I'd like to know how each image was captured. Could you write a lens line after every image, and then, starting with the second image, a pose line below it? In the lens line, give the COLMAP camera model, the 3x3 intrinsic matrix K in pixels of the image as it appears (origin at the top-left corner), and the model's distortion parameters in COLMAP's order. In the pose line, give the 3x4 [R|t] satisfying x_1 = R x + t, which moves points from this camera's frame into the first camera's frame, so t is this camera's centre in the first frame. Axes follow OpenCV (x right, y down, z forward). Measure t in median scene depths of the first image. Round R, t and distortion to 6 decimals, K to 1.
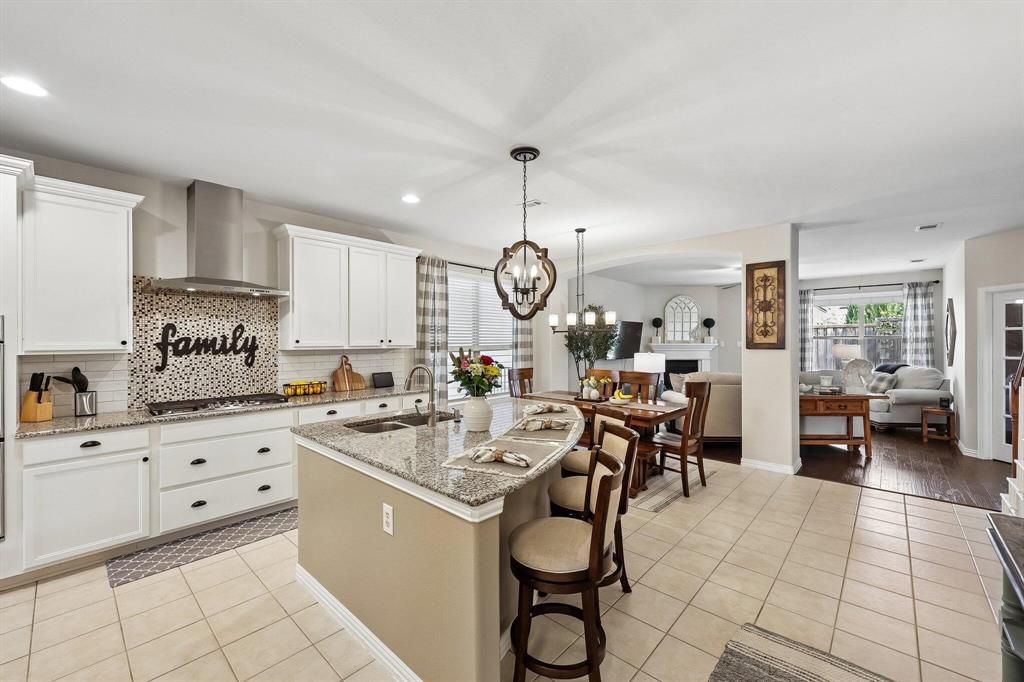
lens RADIAL K [[413.0, 0, 491.4], [0, 413.0, 344.2], [0, 0, 1]] dist [0.002457, -0.000609]
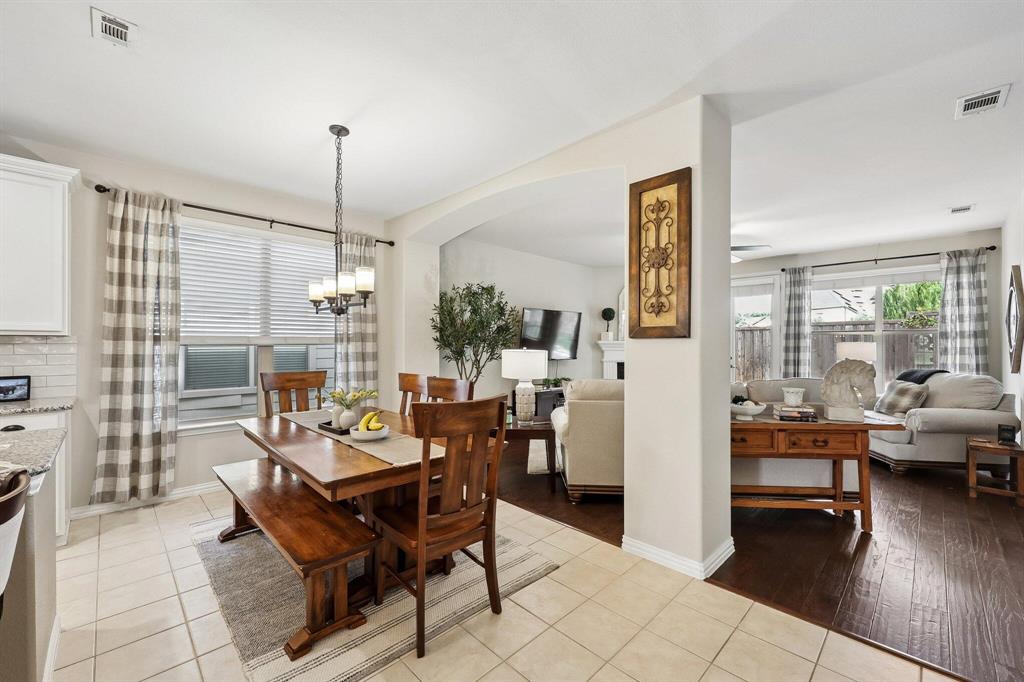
lens RADIAL K [[413.0, 0, 495.5], [0, 413.0, 348.4], [0, 0, 1]] dist [0.002457, -0.000609]
pose [[0.998813, 0.004122, -0.048530, 0.411756], [-0.004099, 0.999991, 0.000580, 0.022301], [0.048532, -0.000380, 0.998822, 0.391908]]
